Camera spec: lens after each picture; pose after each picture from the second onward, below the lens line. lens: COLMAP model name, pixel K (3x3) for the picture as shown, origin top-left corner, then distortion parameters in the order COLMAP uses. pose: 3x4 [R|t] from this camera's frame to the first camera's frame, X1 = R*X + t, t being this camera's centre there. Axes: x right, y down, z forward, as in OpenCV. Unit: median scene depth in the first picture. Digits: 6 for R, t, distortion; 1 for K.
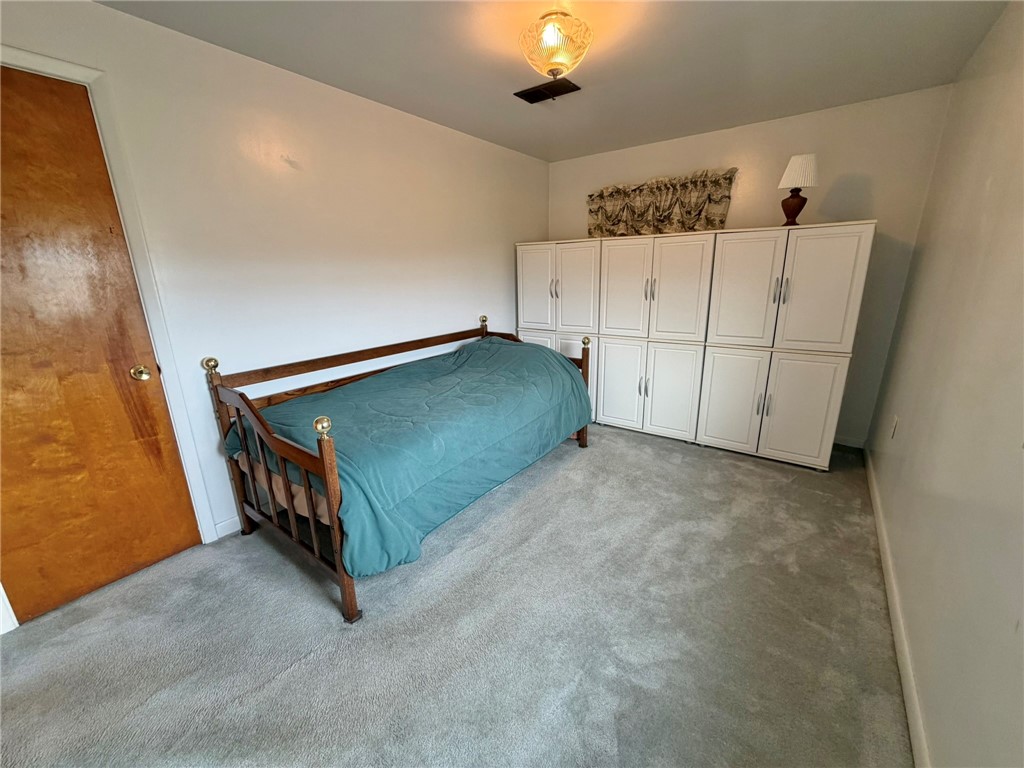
lens RADIAL K [[407.9, 0, 512.0], [0, 407.9, 384.0], [0, 0, 1]] dist [-0.000316, -0.000090]
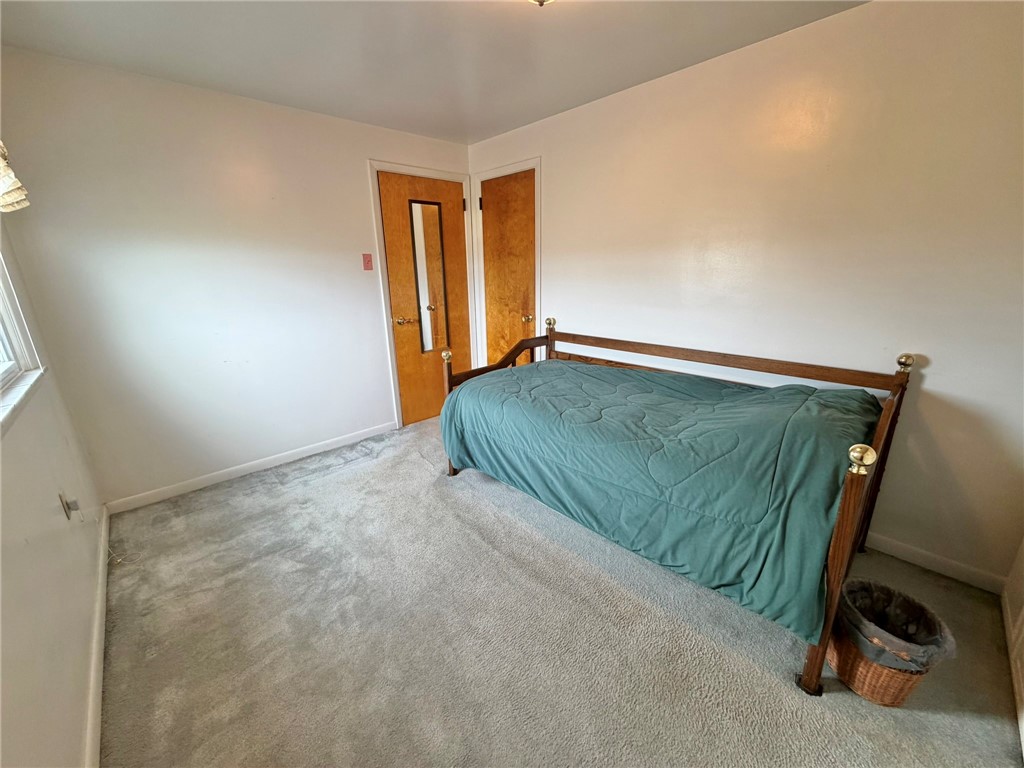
lens RADIAL K [[407.9, 0, 512.0], [0, 407.9, 384.0], [0, 0, 1]] dist [-0.000316, -0.000090]
pose [[-0.167165, 0.298853, -0.939544, 0.737827], [-0.244272, 0.910688, 0.333135, -0.274230], [0.955190, 0.285193, -0.079234, 0.890790]]
